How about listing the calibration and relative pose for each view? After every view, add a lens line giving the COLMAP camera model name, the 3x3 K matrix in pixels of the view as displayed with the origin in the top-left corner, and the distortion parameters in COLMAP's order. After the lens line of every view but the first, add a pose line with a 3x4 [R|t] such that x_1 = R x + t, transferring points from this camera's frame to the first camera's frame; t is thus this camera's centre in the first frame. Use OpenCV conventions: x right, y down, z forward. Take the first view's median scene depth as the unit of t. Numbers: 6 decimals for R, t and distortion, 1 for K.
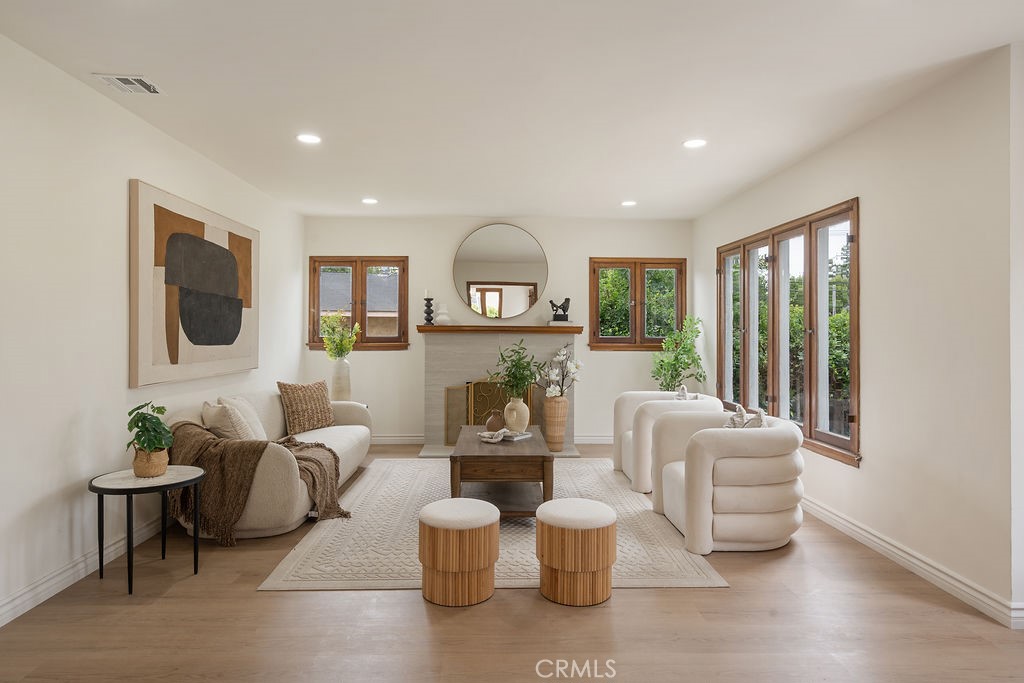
lens RADIAL K [[620.0, 0, 504.9], [0, 620.0, 318.6], [0, 0, 1]] dist [0.006210, 0.000890]
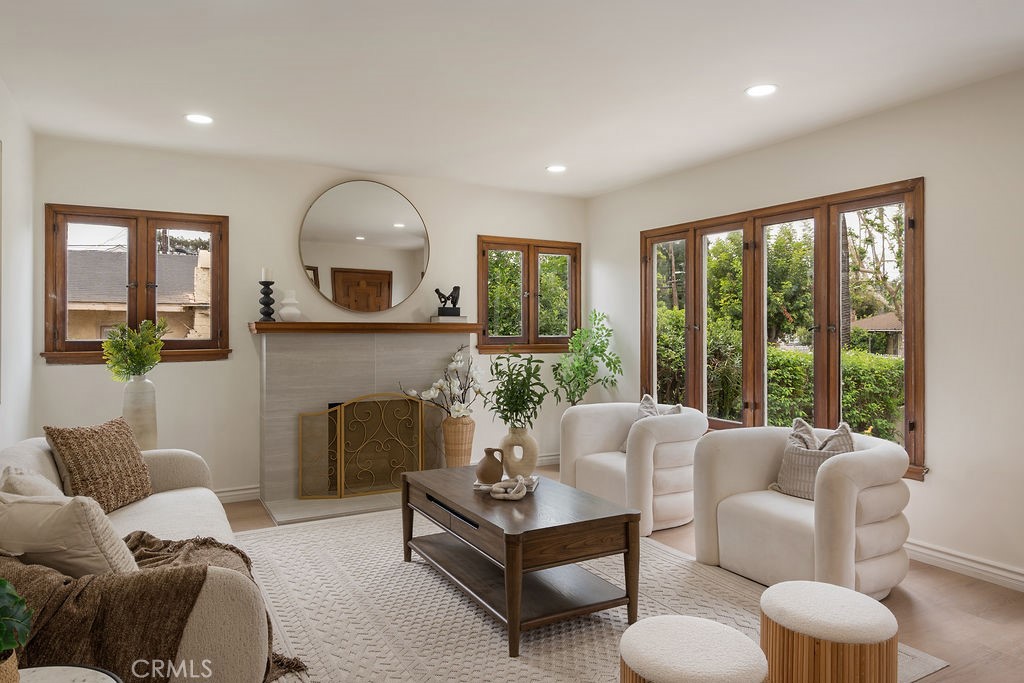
lens RADIAL K [[667.4, 0, 513.2], [0, 667.4, 322.8], [0, 0, 1]] dist [0.005208, 0.003381]
pose [[0.883847, -0.000421, 0.467776, -0.225963], [-0.004883, 0.999937, 0.010126, 0.003246], [-0.467751, -0.011234, 0.883789, 0.241570]]
